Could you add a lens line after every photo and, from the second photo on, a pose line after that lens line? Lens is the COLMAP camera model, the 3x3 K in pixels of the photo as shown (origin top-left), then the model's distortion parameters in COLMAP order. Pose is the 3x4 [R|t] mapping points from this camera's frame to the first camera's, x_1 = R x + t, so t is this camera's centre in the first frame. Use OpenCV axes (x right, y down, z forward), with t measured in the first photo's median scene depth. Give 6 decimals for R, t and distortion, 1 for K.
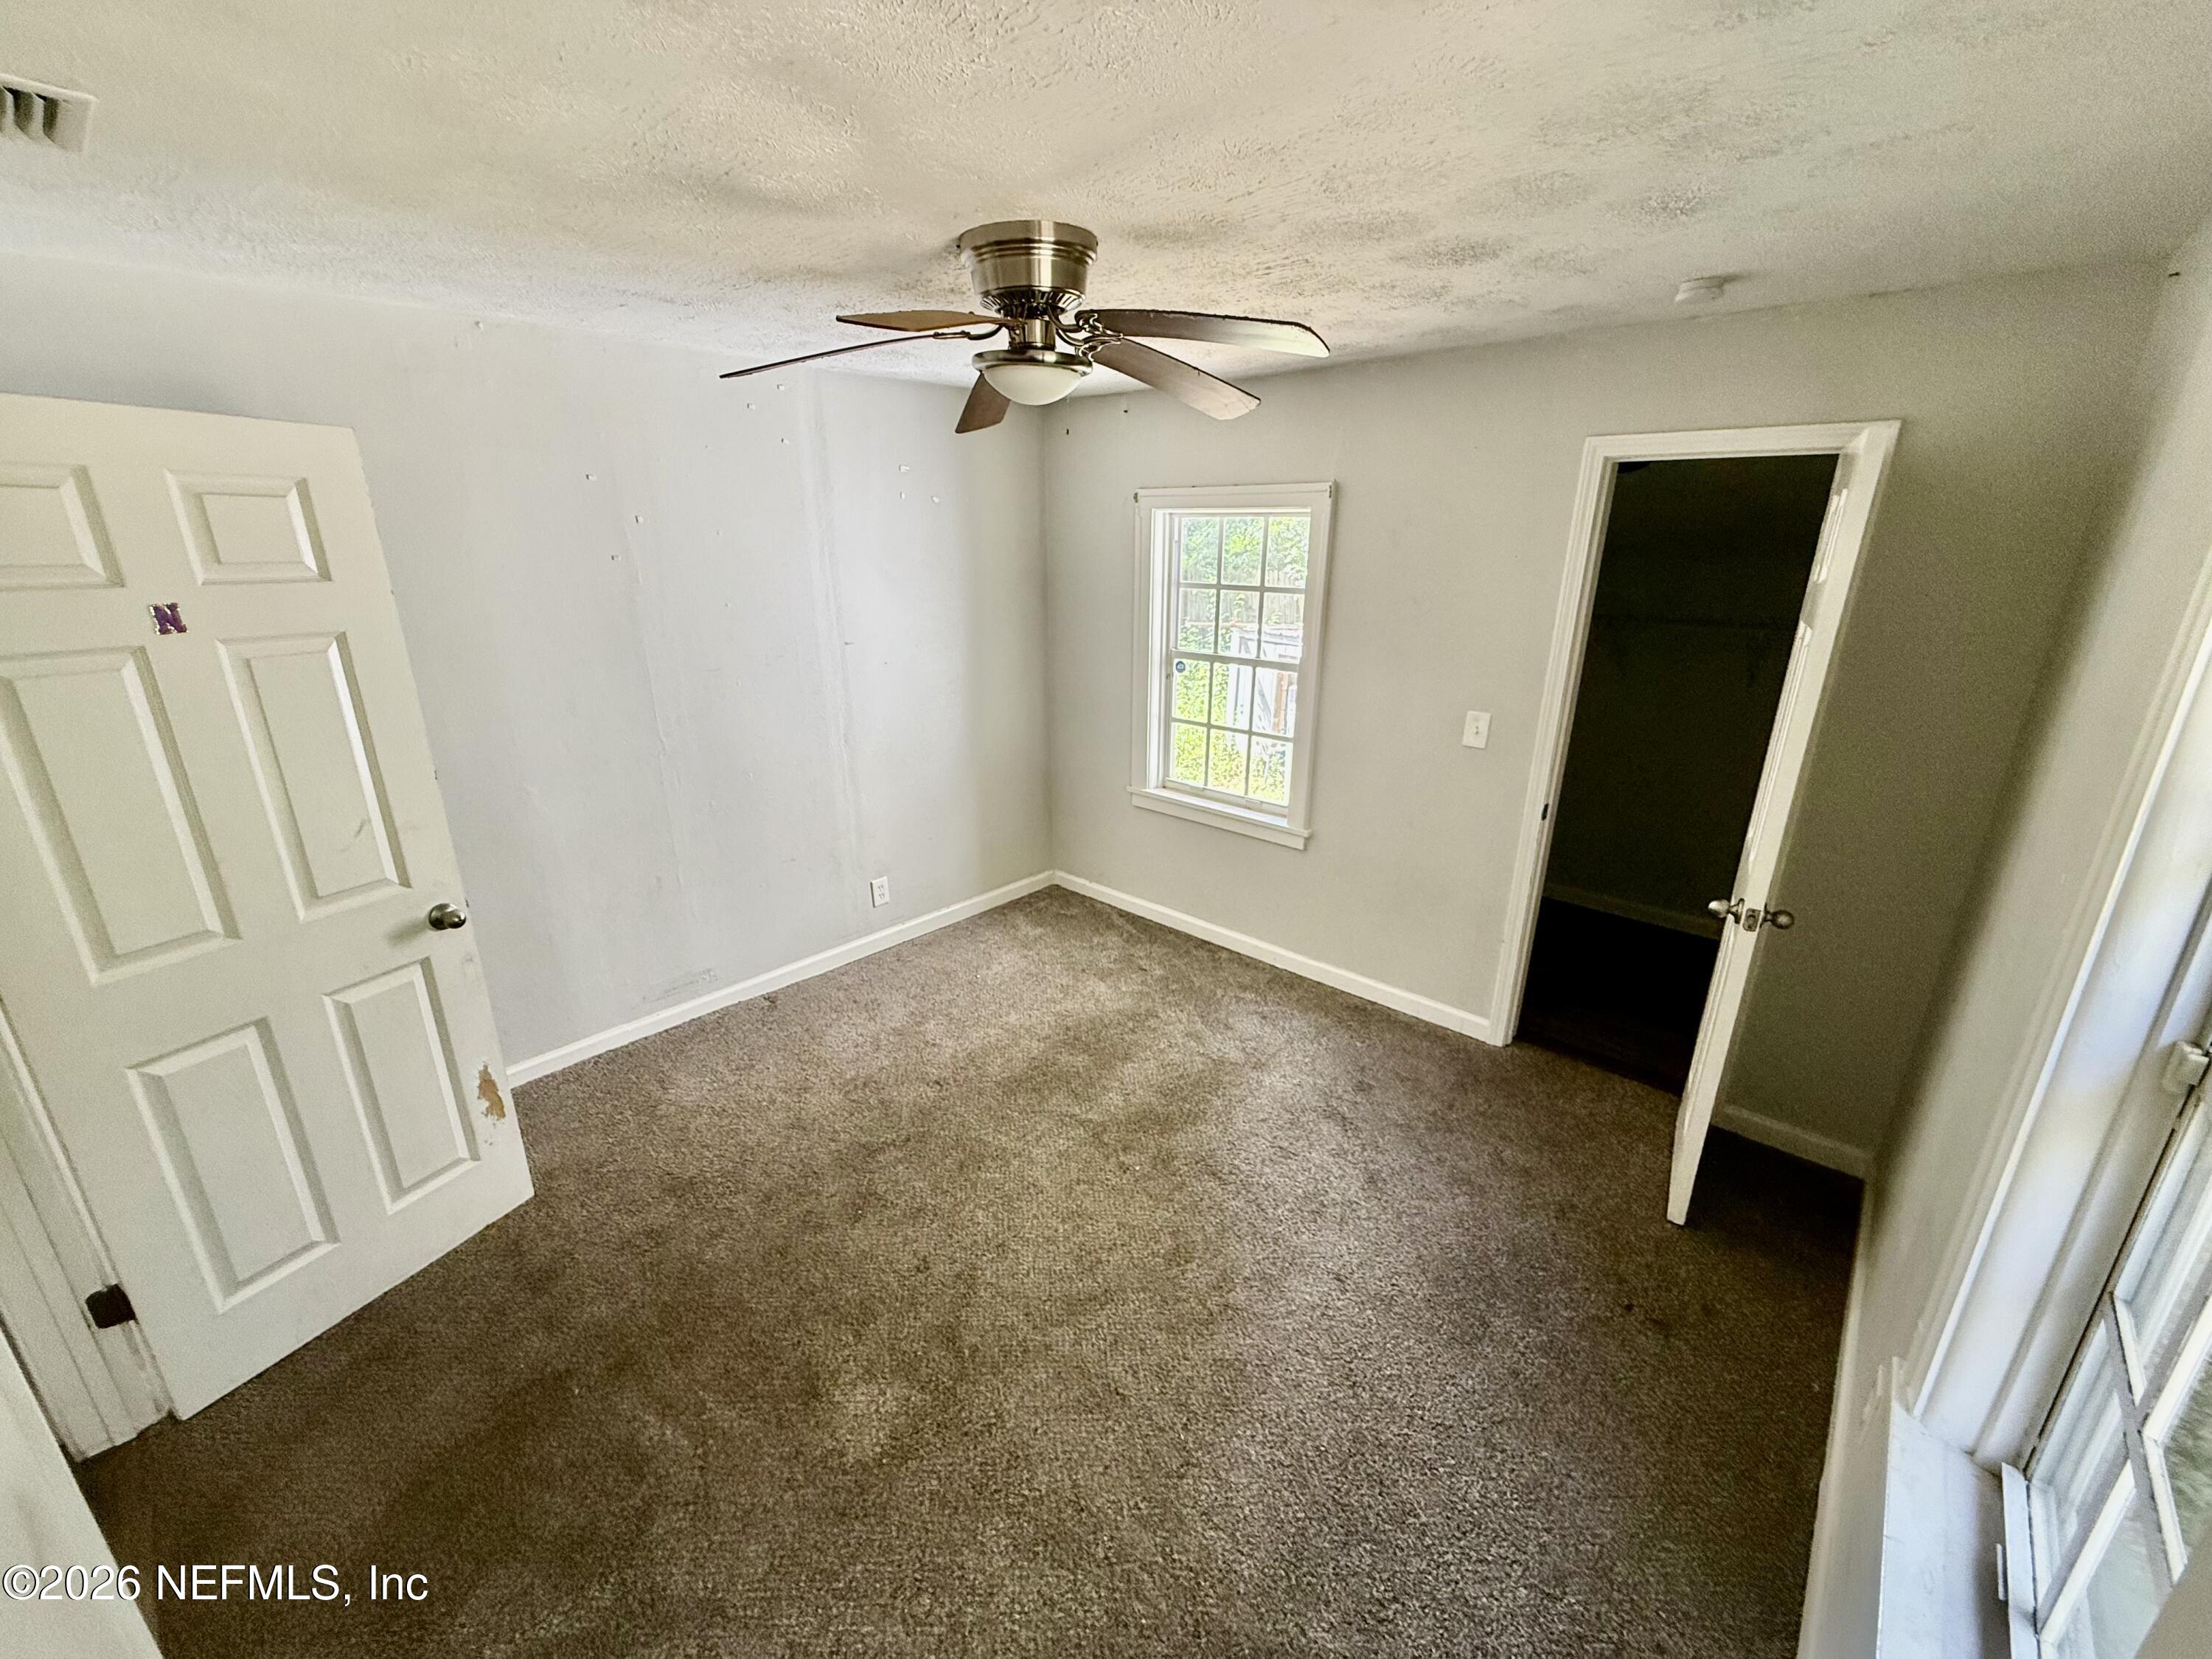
lens RADIAL K [[889.3, 0, 1100.6], [0, 889.3, 828.6], [0, 0, 1]] dist [0.003305, 0.000024]
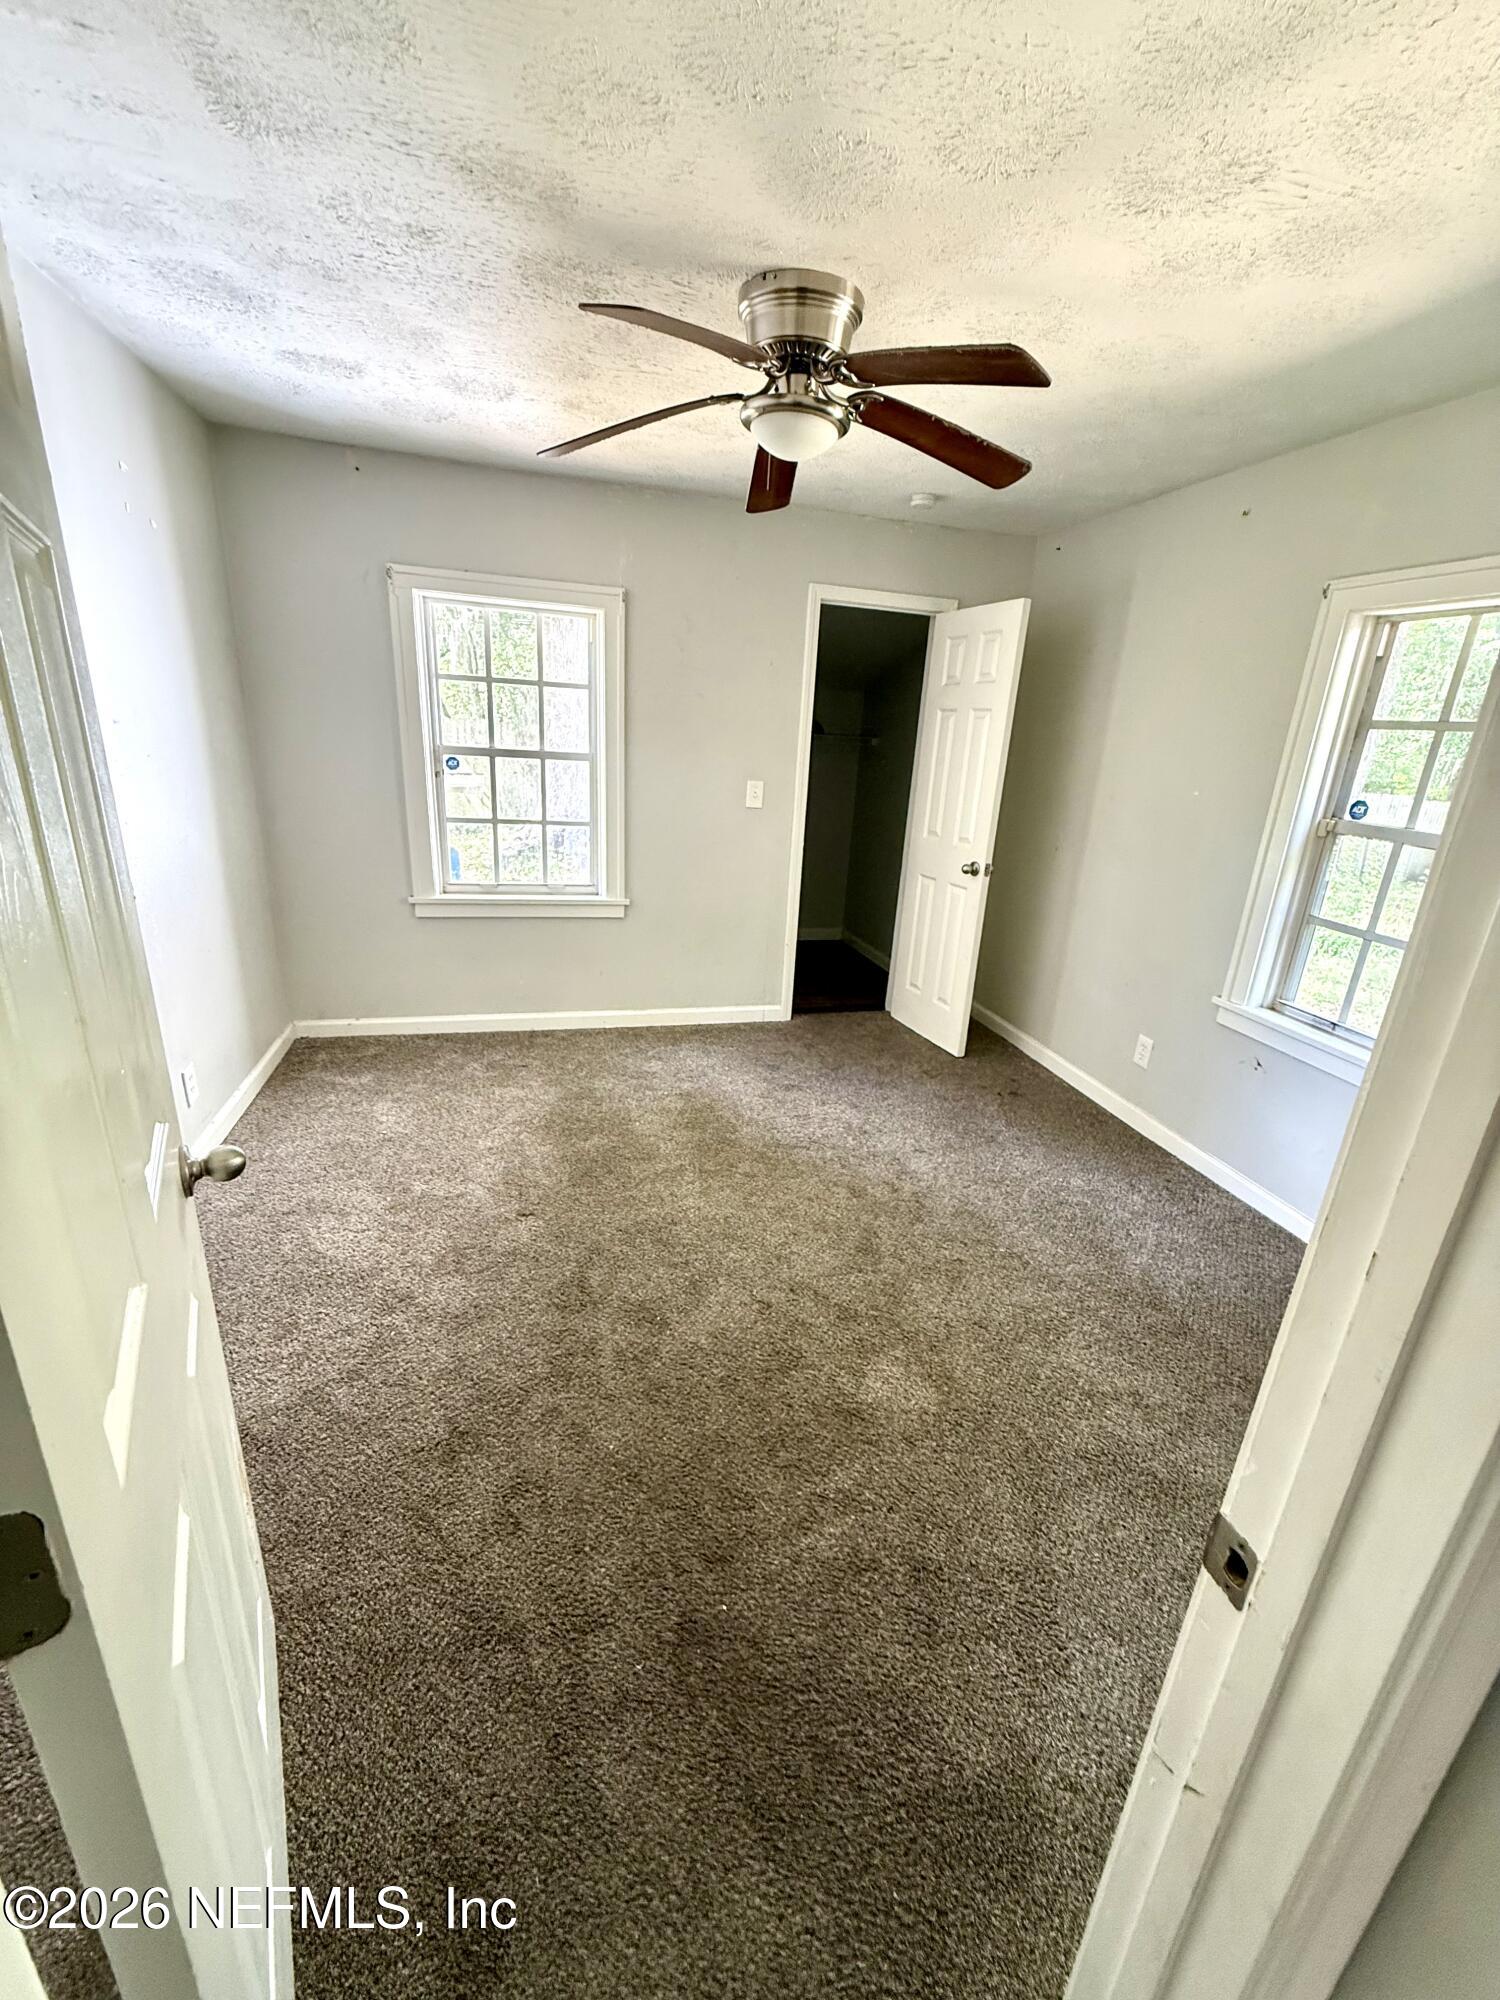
lens RADIAL K [[804.0, 0, 749.6], [0, 804.0, 993.4], [0, 0, 1]] dist [0.003305, 0.000024]
pose [[0.538751, -0.239436, 0.807723, -0.643772], [0.212286, 0.966408, 0.144881, 0.003108], [-0.815280, 0.093413, 0.571483, 0.327850]]
